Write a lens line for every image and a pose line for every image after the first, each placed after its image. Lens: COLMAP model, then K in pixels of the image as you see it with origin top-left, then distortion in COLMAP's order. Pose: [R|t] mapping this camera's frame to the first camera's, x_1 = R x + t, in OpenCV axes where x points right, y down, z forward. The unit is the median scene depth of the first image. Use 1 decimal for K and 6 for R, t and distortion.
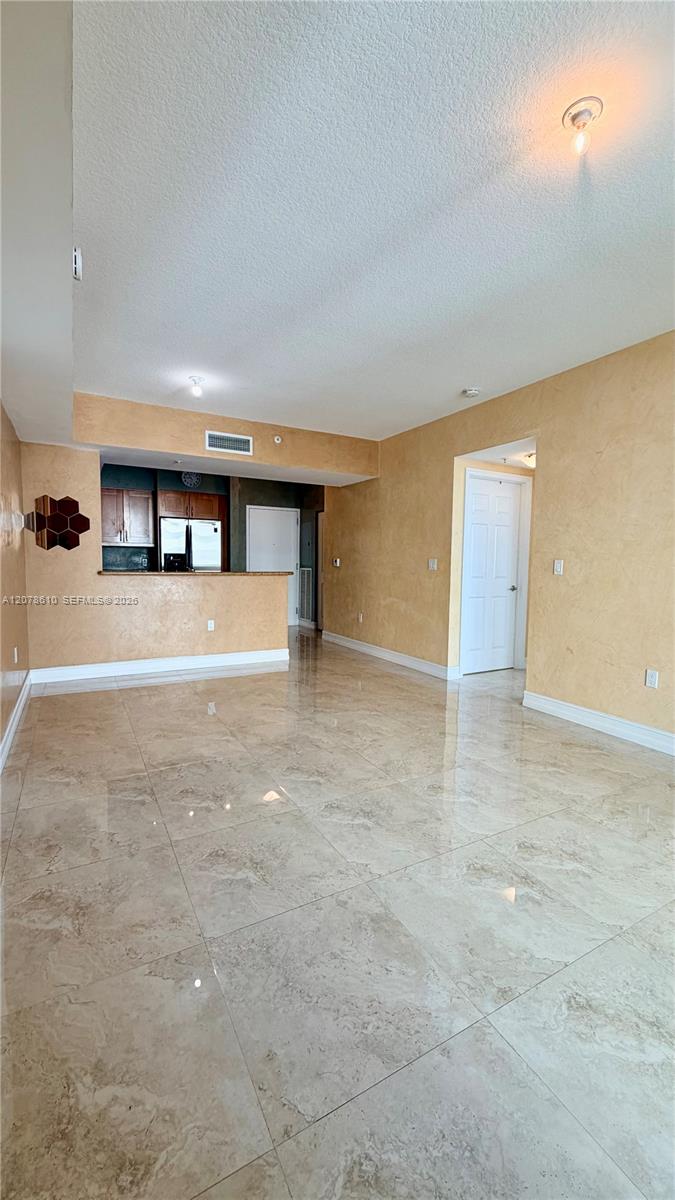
lens RADIAL K [[477.8, 0, 340.2], [0, 477.8, 594.0], [0, 0, 1]] dist [0.001527, -0.000261]
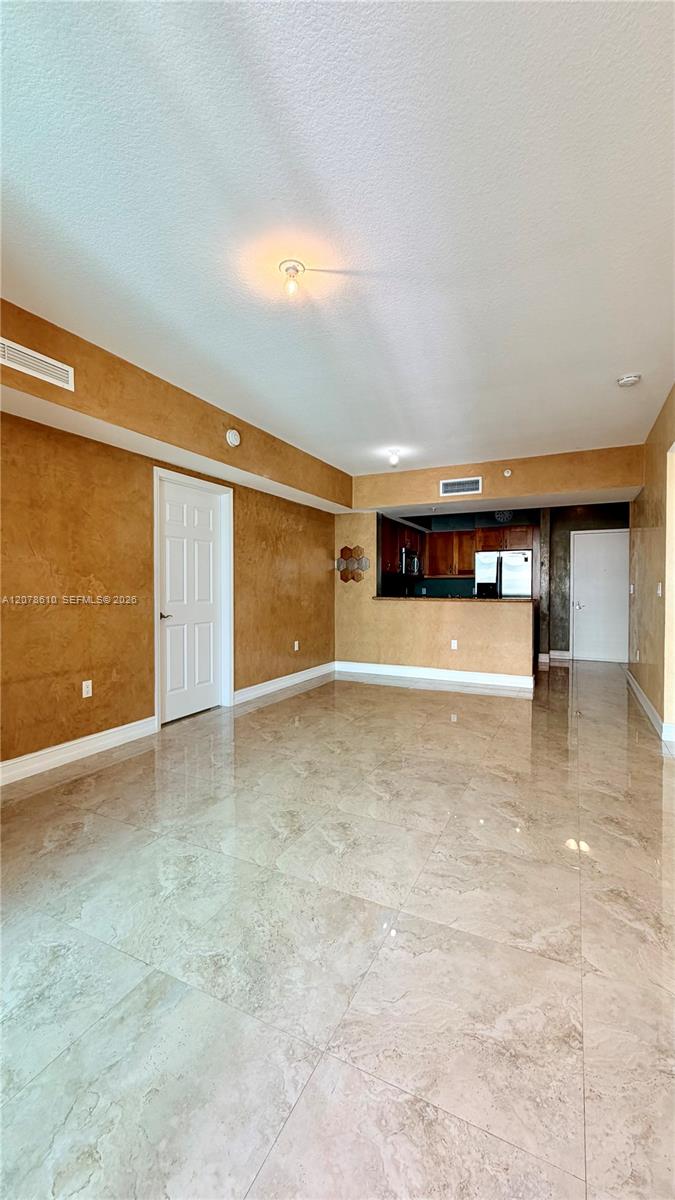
lens RADIAL K [[477.8, 0, 338.5], [0, 477.8, 603.0], [0, 0, 1]] dist [0.001527, -0.000261]
pose [[0.563414, 0.010618, -0.826106, 0.550750], [-0.047262, 0.998694, -0.019397, 0.000681], [0.824822, 0.049972, 0.563180, 0.120987]]
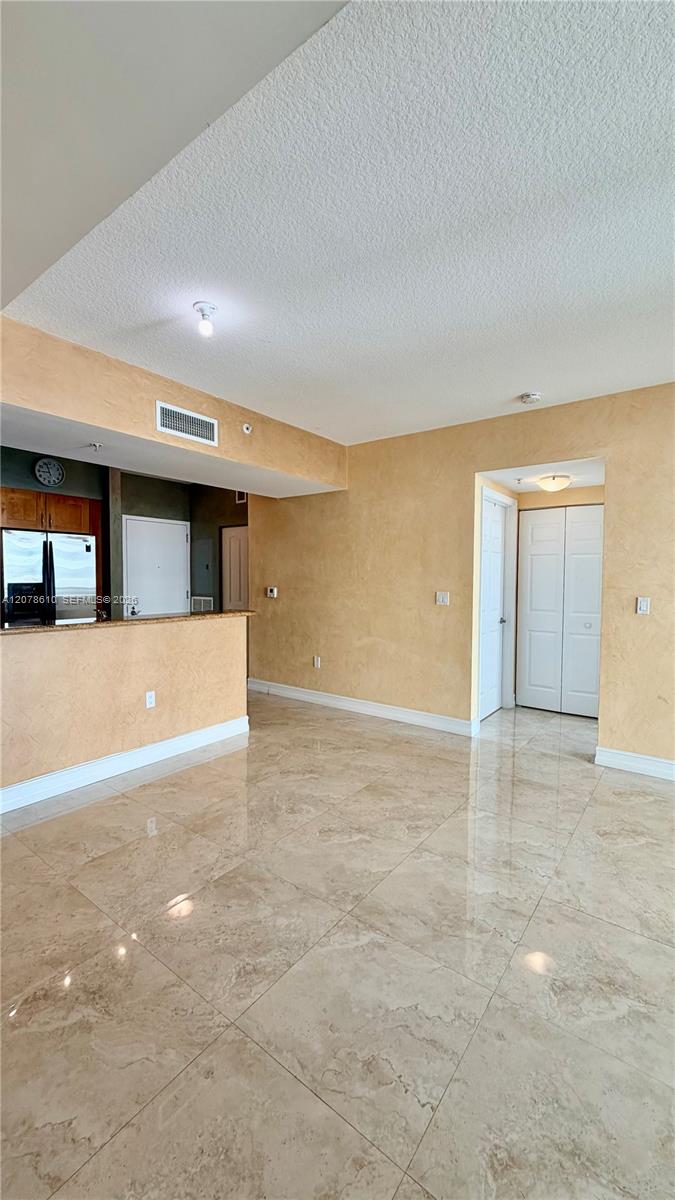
lens RADIAL K [[477.8, 0, 339.8], [0, 477.8, 592.5], [0, 0, 1]] dist [0.001527, -0.000261]
pose [[0.913718, -0.021354, 0.405786, -0.310456], [0.034457, 0.999093, -0.025013, -0.057378], [-0.404884, 0.036837, 0.913626, 0.310655]]
